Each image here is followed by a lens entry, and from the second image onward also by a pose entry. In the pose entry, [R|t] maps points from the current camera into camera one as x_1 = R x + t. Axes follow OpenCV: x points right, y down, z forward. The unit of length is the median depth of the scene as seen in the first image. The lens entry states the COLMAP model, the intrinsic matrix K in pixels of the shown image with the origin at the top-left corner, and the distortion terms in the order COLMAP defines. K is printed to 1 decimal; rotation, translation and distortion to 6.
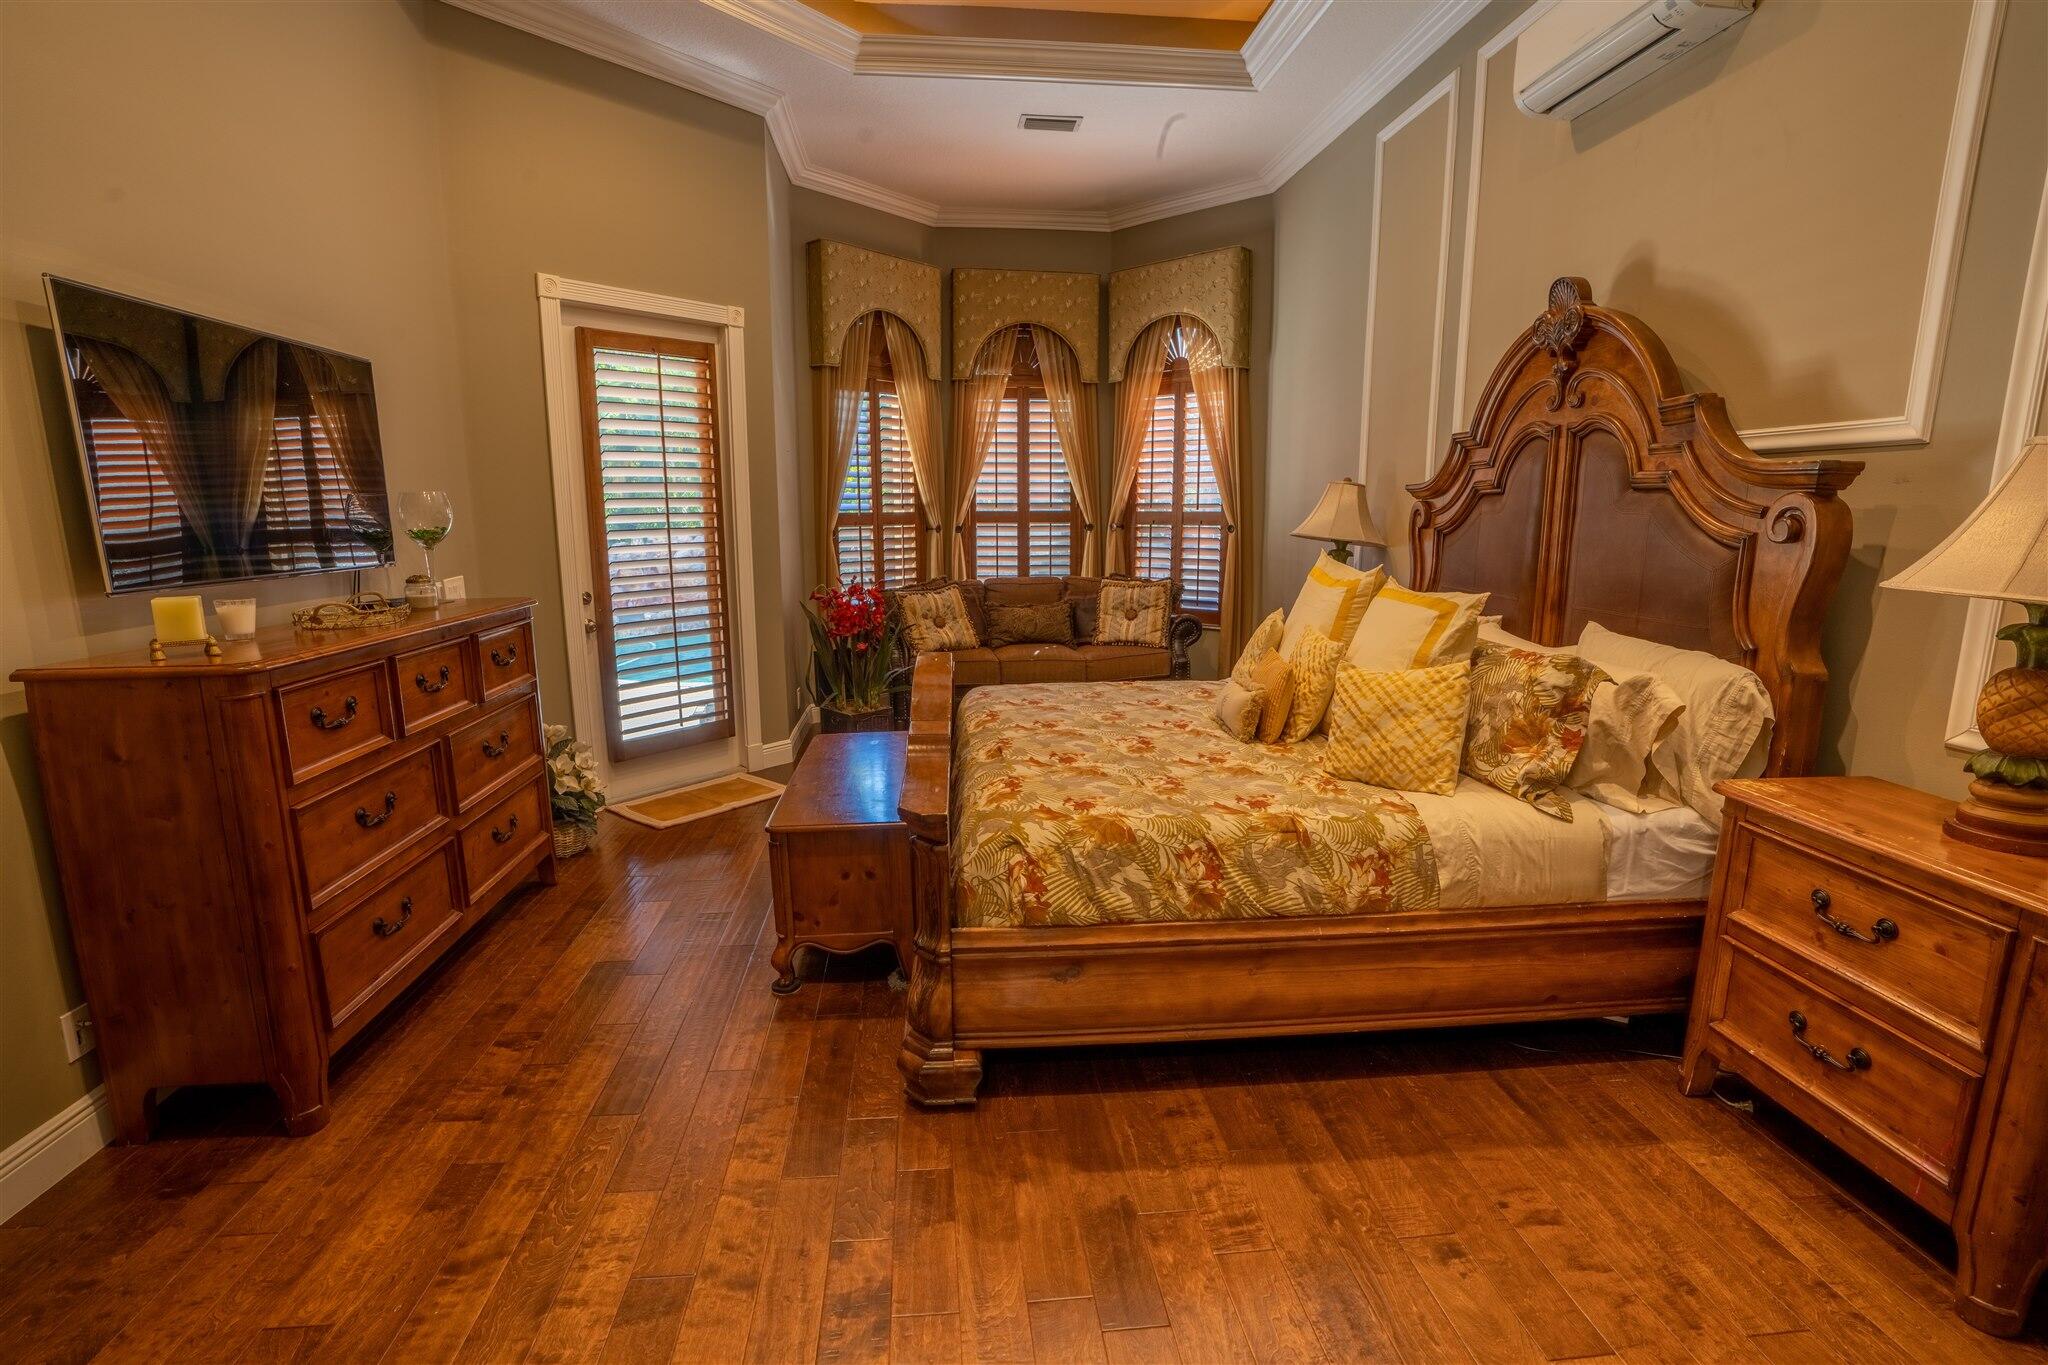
lens RADIAL K [[956.7, 0, 1011.5], [0, 956.7, 685.9], [0, 0, 1]] dist [-0.070576, 0.028069]
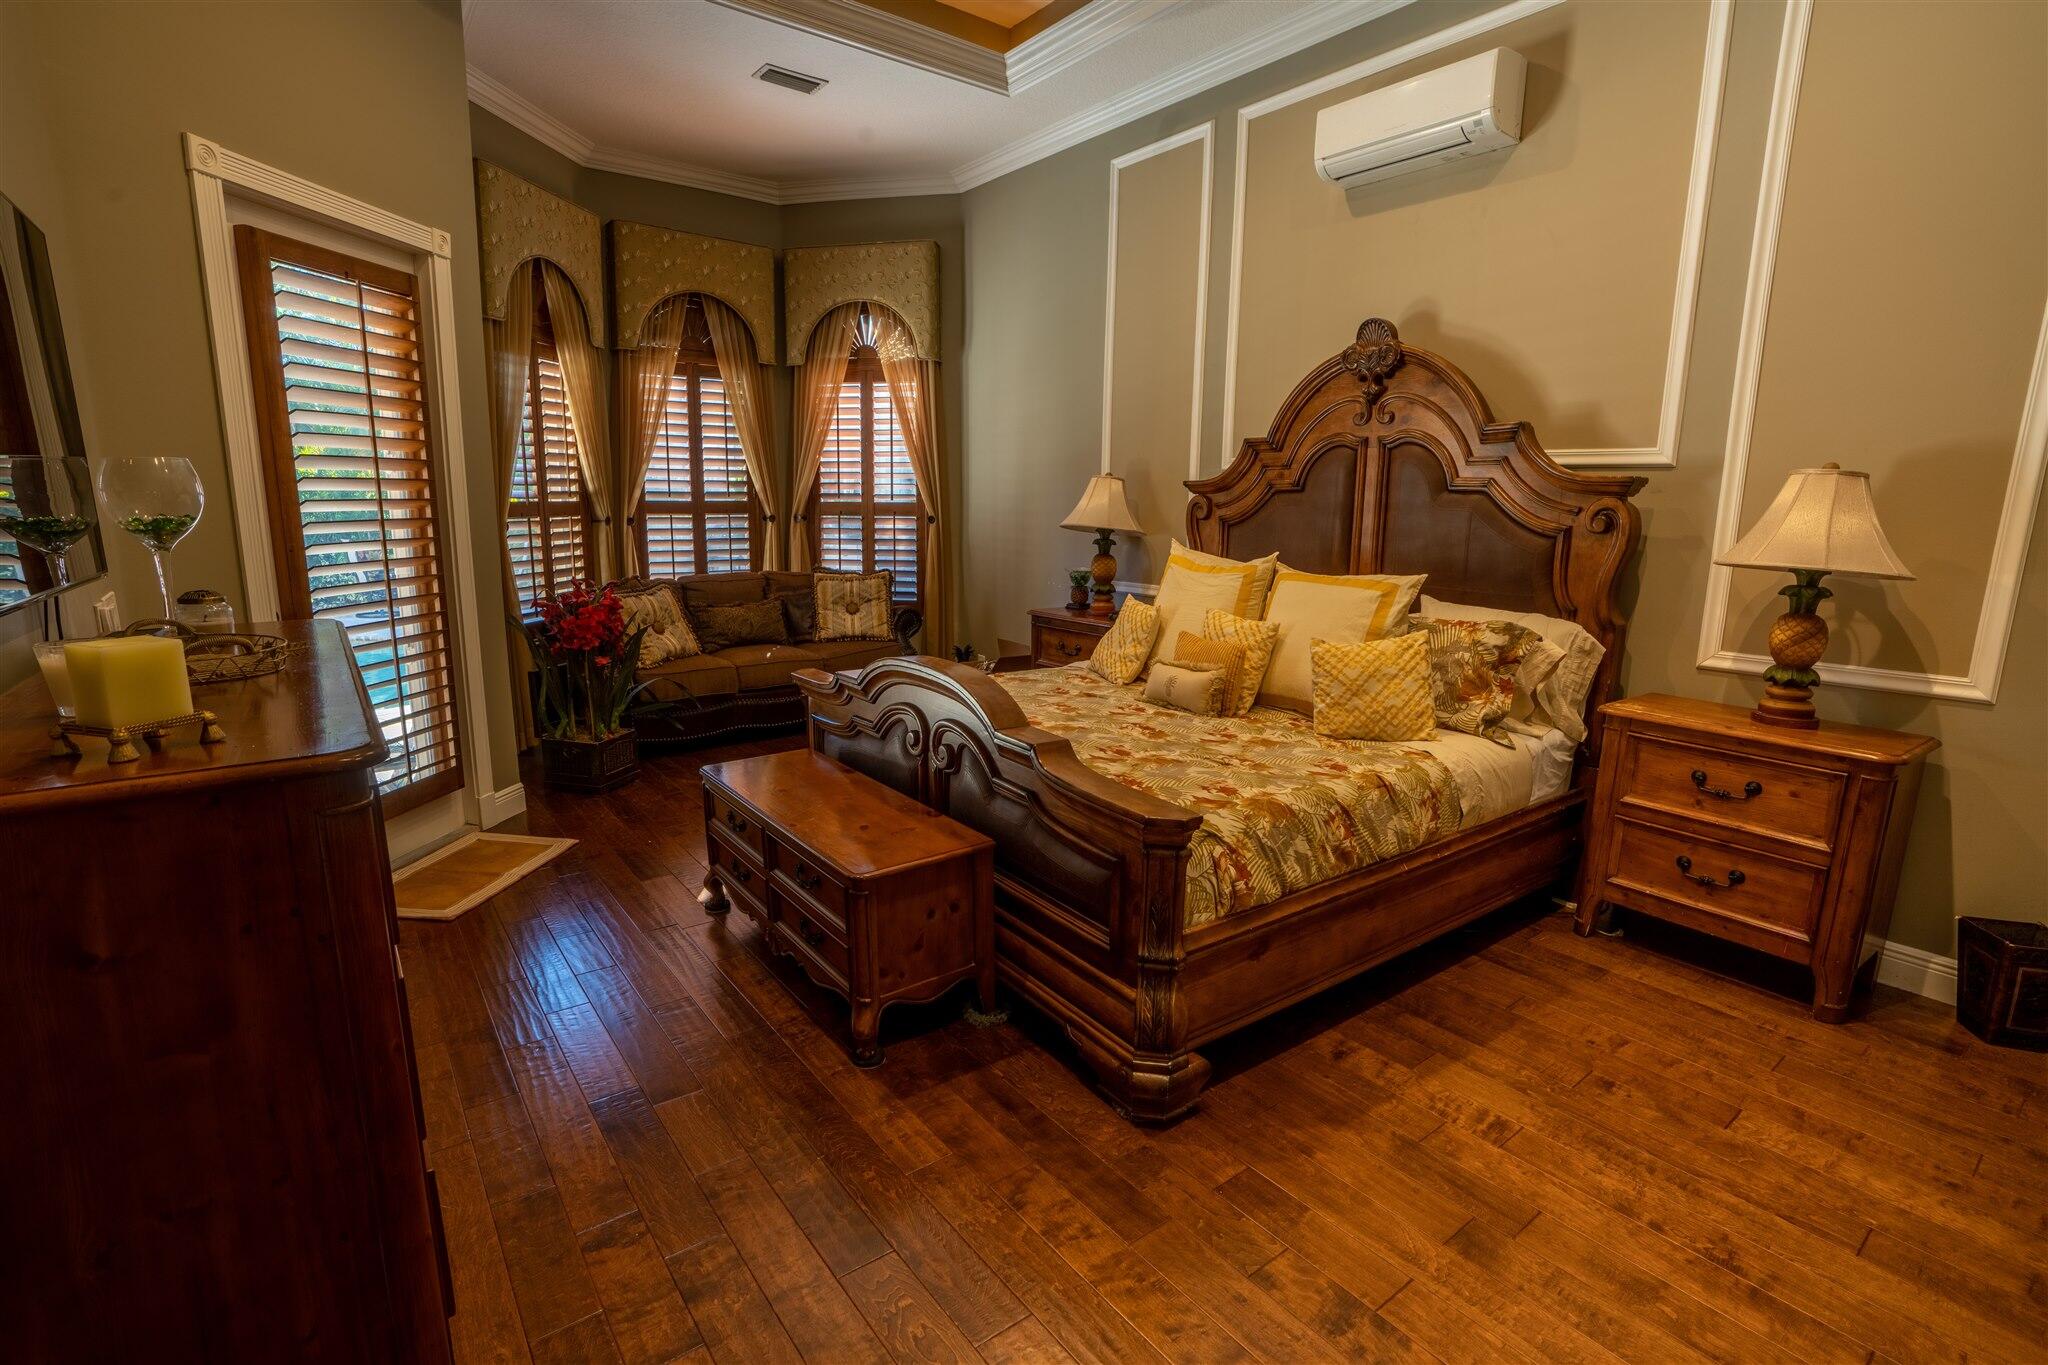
lens RADIAL K [[956.7, 0, 1011.5], [0, 956.7, 685.9], [0, 0, 1]] dist [-0.070576, 0.028069]
pose [[0.850781, -0.086158, 0.518410, -0.526927], [0.081113, 0.996177, 0.032443, -0.032440], [-0.519223, 0.014448, 0.854517, 0.195333]]
